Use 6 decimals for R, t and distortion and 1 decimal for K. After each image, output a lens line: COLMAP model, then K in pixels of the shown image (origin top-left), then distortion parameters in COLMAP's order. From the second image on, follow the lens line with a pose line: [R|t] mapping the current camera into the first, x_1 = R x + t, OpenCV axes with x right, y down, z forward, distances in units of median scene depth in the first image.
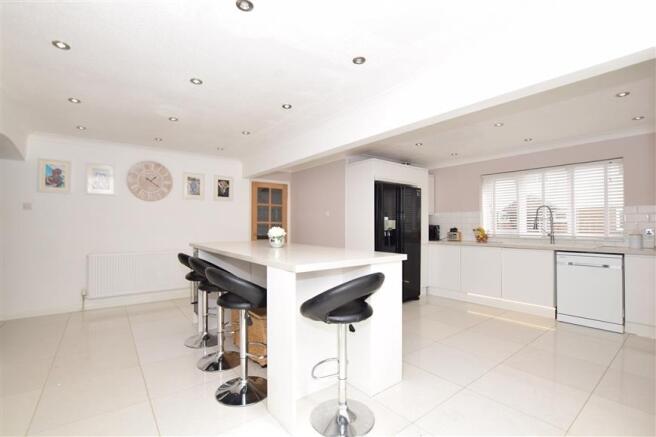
lens RADIAL K [[298.3, 0, 328.0], [0, 298.3, 218.5], [0, 0, 1]] dist [0.000422, 0.000046]
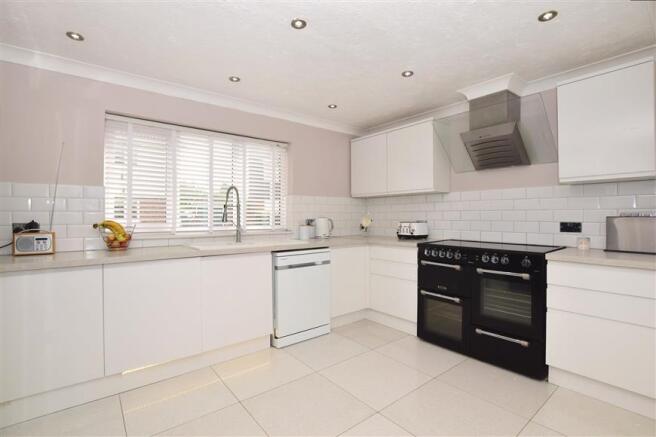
lens RADIAL K [[298.3, 0, 328.0], [0, 298.3, 218.5], [0, 0, 1]] dist [0.000422, 0.000046]
pose [[0.011861, -0.005200, 0.999916, 0.041945], [-0.021616, 0.999751, 0.005456, 0.017840], [-0.999696, -0.021678, 0.011745, 0.680034]]
